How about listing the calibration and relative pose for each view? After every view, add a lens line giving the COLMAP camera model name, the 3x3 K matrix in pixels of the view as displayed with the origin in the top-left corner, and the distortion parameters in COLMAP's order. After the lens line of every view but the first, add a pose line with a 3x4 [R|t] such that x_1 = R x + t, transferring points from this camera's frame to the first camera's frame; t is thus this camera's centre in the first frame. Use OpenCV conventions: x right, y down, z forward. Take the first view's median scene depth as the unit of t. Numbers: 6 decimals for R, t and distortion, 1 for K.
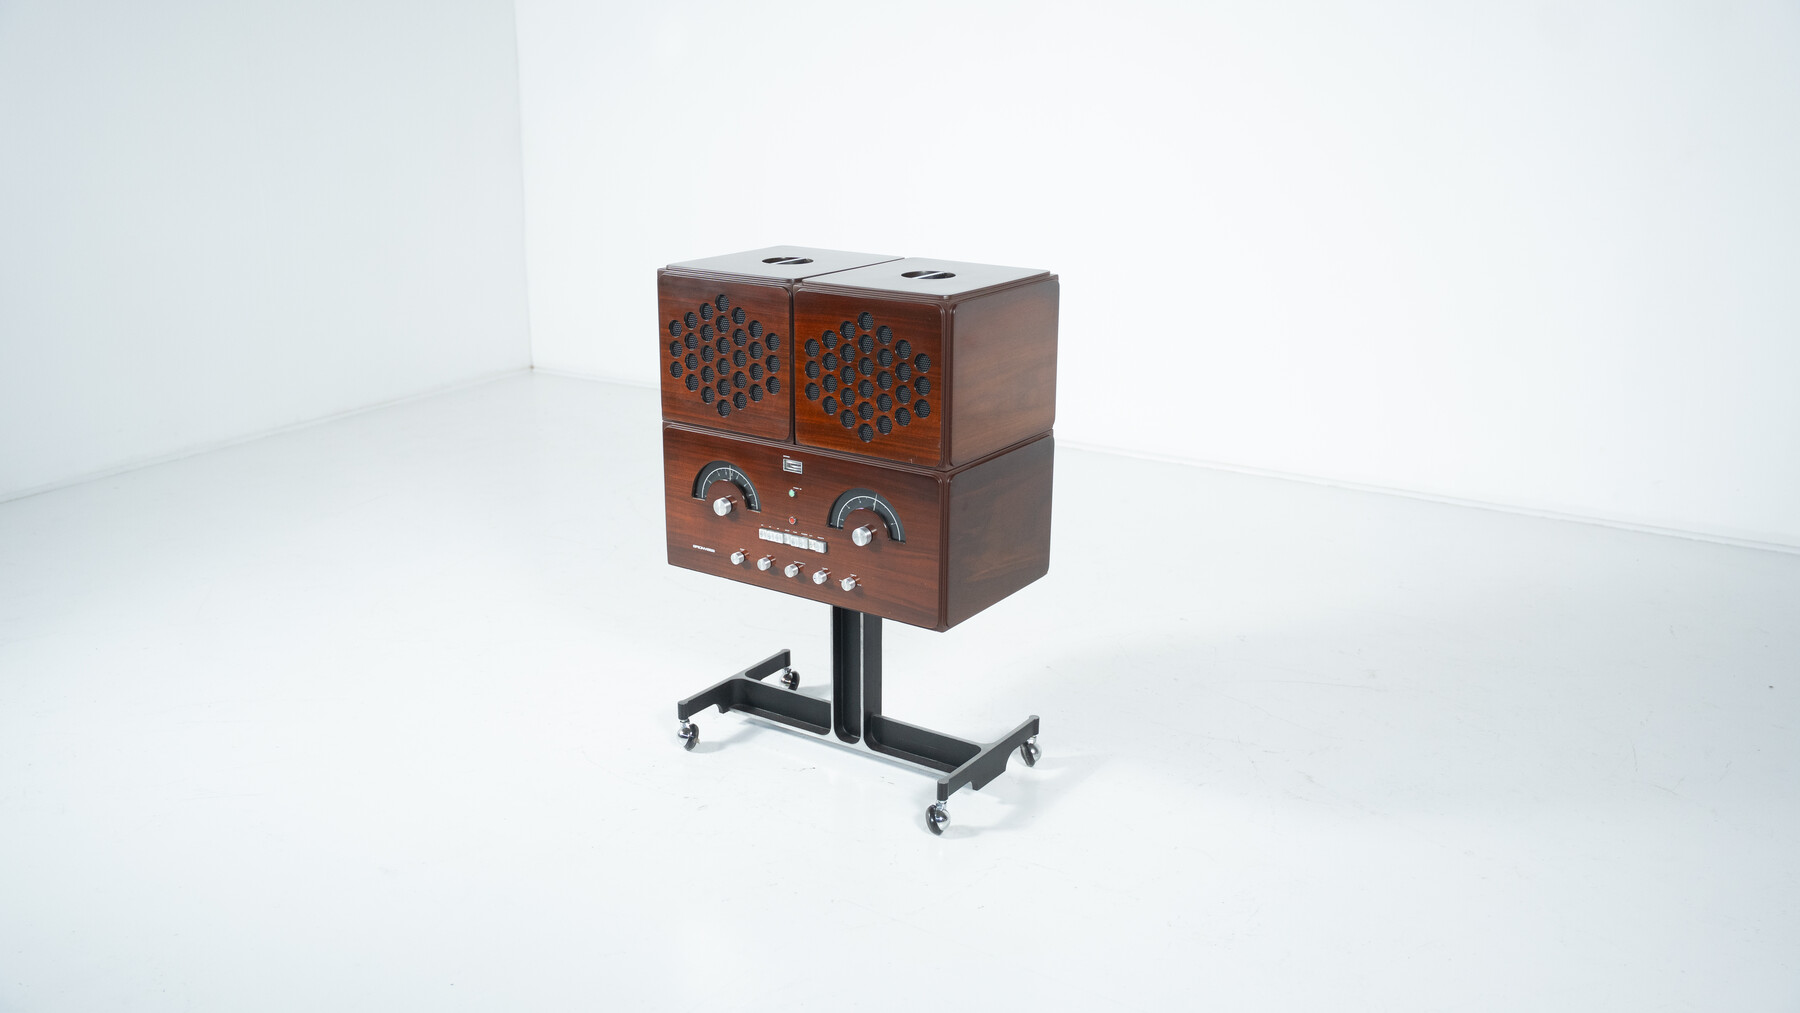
lens RADIAL K [[1597.2, 0, 906.7], [0, 1597.2, 521.2], [0, 0, 1]] dist [-0.052548, -0.004823]
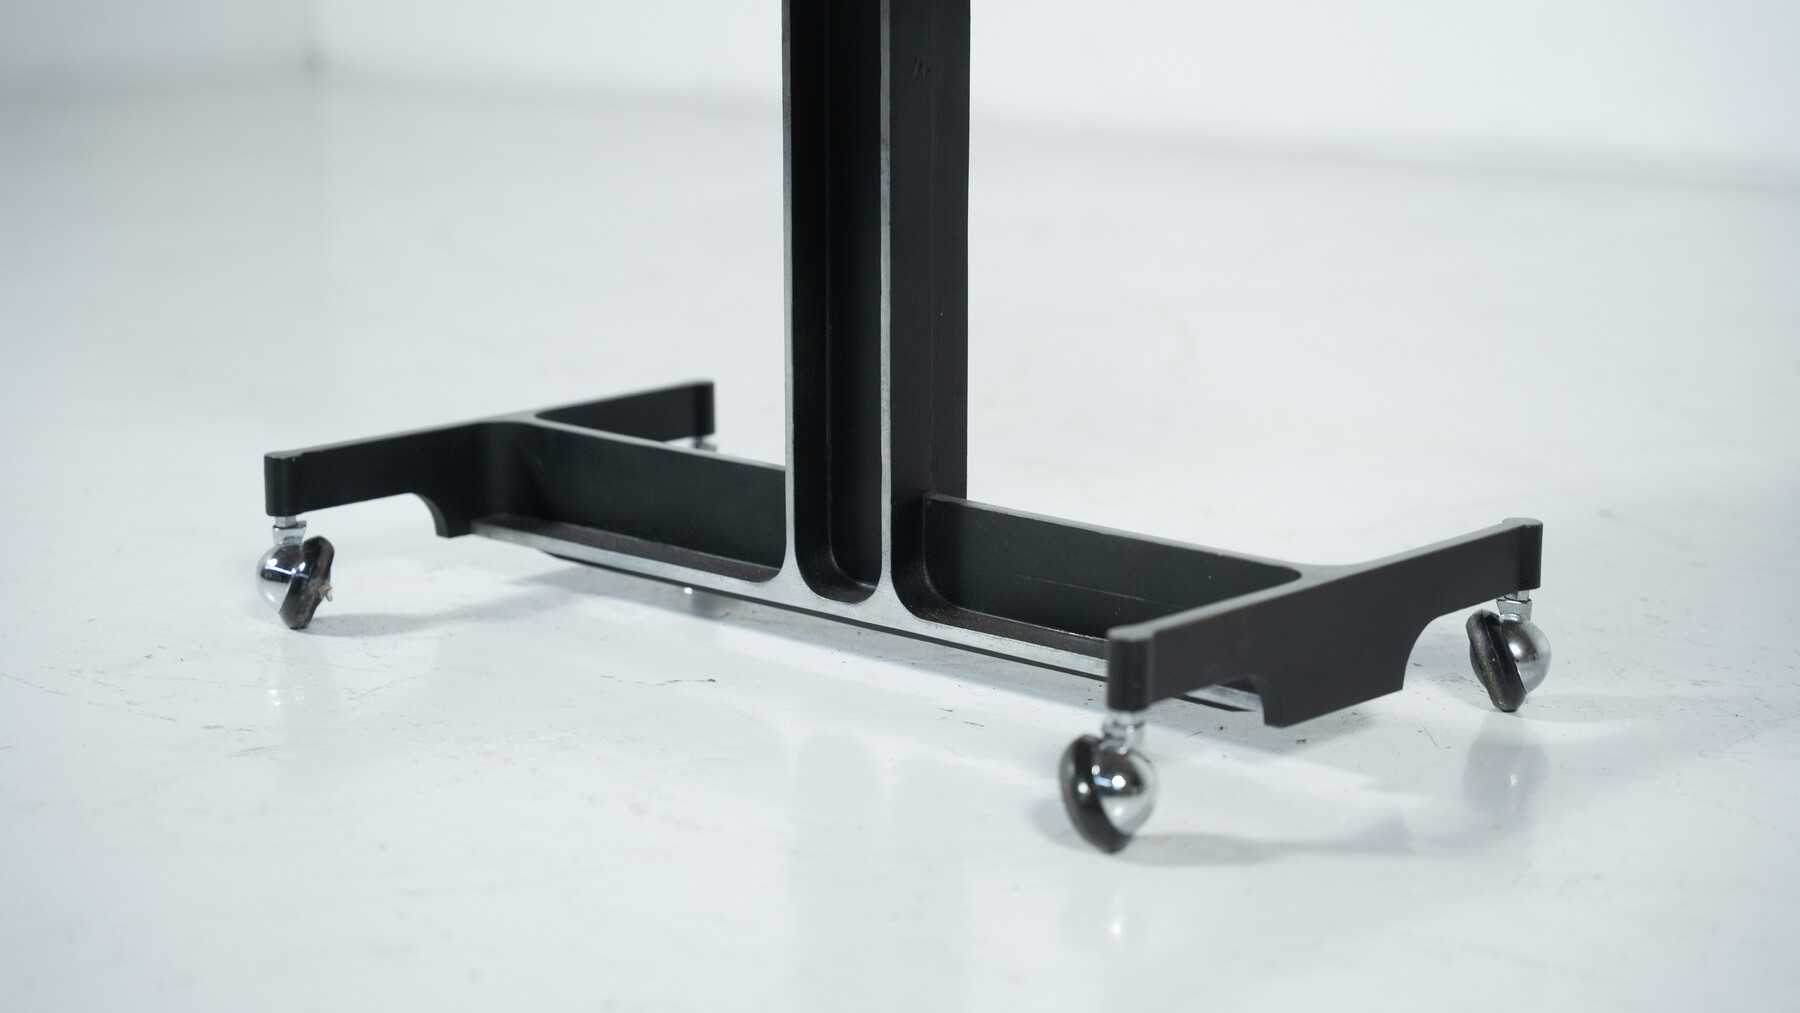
lens RADIAL K [[3383.7, 0, 899.9], [0, 3383.7, 501.1], [0, 0, 1]] dist [0.316696, 0.000000]
pose [[0.990440, 0.026565, -0.135365, 0.056745], [-0.038138, 0.995767, -0.083630, 0.181468], [0.132570, 0.087993, 0.987260, 0.441428]]
